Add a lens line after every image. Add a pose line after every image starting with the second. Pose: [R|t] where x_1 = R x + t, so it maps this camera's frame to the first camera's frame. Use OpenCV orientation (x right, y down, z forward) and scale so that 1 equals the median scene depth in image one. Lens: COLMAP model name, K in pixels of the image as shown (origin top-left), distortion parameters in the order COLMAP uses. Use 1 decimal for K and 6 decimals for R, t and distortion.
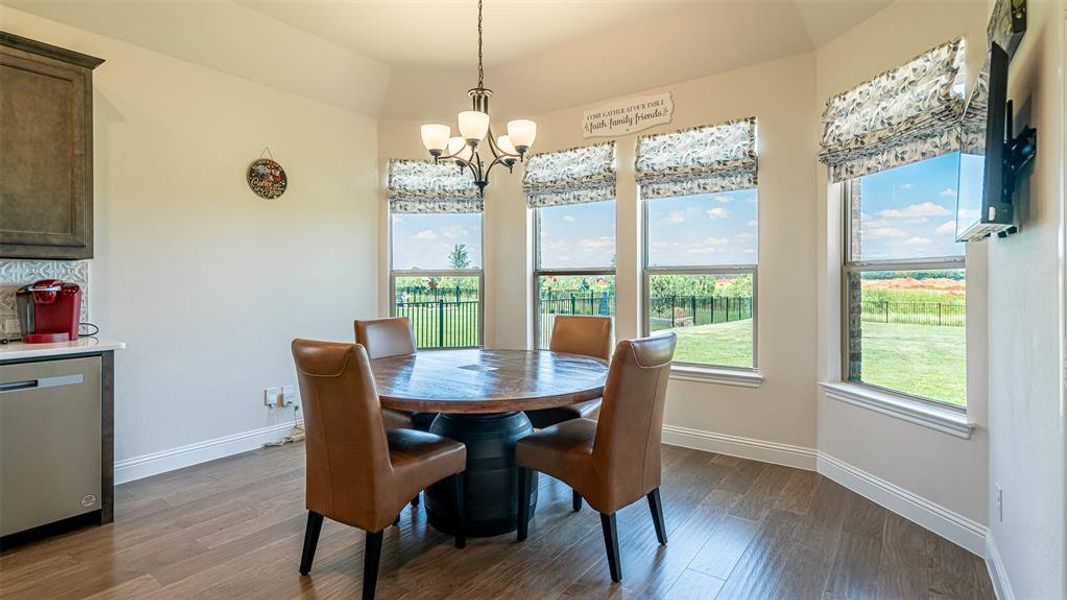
lens RADIAL K [[517.0, 0, 532.3], [0, 517.0, 280.0], [0, 0, 1]] dist [-0.004705, 0.004911]
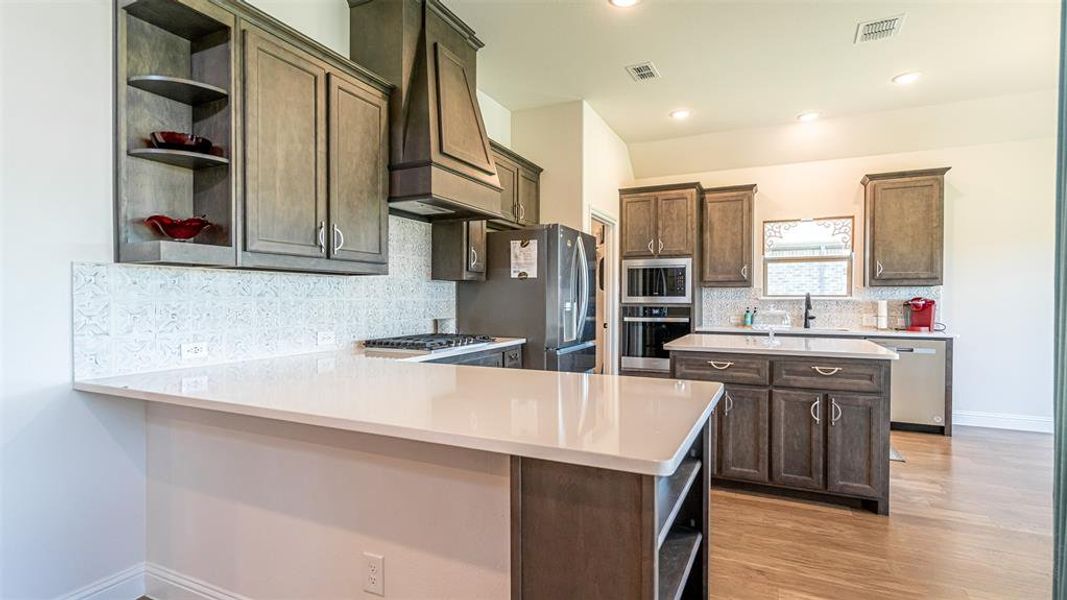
lens RADIAL K [[517.0, 0, 531.5], [0, 517.0, 303.9], [0, 0, 1]] dist [-0.004705, 0.004911]
pose [[0.180608, 0.014921, -0.983442, 0.572500], [-0.000378, 0.999886, 0.015101, -0.004698], [0.983555, -0.002356, 0.180593, -0.632223]]
